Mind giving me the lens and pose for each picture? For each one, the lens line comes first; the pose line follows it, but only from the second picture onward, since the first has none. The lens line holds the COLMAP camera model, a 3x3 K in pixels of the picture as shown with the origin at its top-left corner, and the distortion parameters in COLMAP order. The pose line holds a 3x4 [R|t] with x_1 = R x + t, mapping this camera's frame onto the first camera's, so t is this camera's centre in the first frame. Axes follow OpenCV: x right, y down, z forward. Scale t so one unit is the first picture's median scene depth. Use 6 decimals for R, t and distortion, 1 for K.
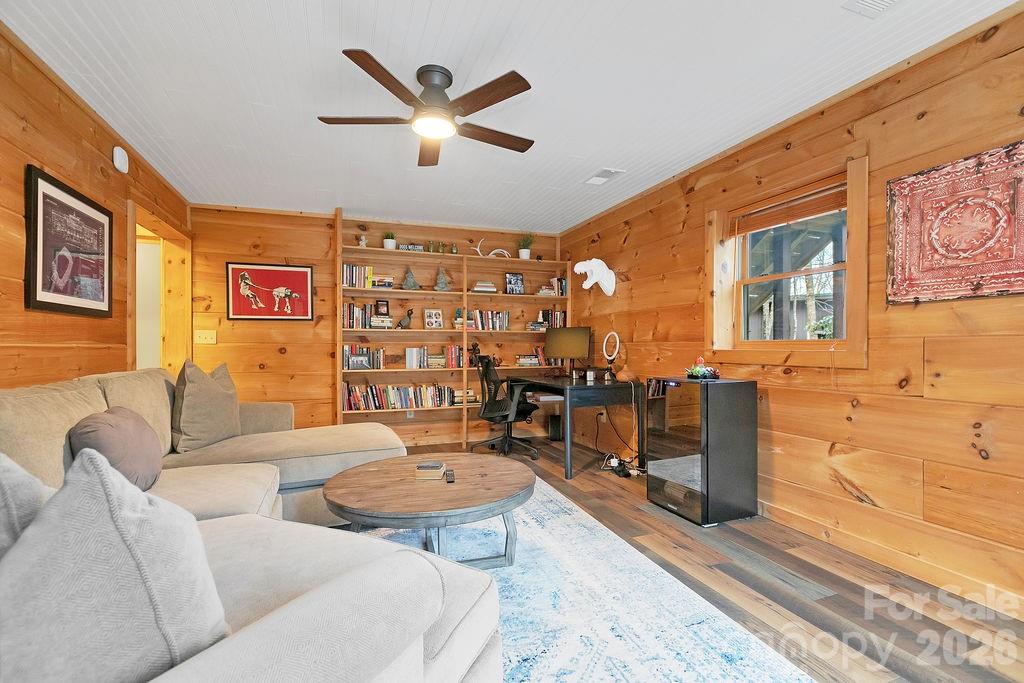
lens RADIAL K [[466.4, 0, 513.8], [0, 466.4, 345.1], [0, 0, 1]] dist [-0.001561, -0.000213]
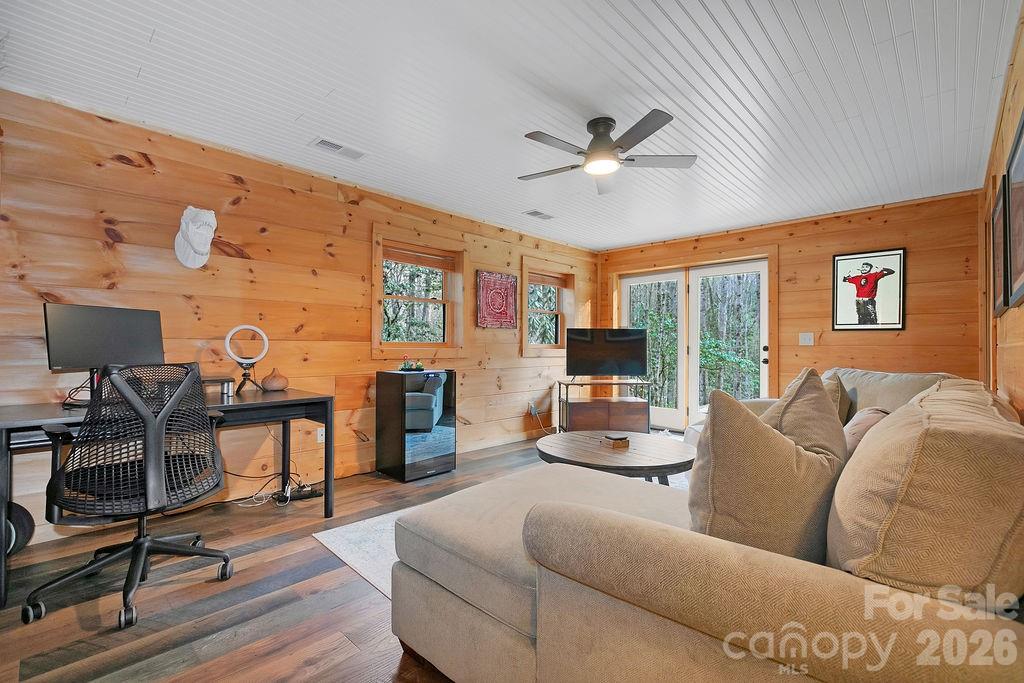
lens RADIAL K [[466.4, 0, 513.2], [0, 466.4, 346.5], [0, 0, 1]] dist [-0.001561, -0.000213]
pose [[-0.441268, 0.005759, 0.897357, -0.846723], [-0.005338, 0.999945, -0.009042, 0.013376], [-0.897360, -0.008780, -0.441212, 1.276248]]
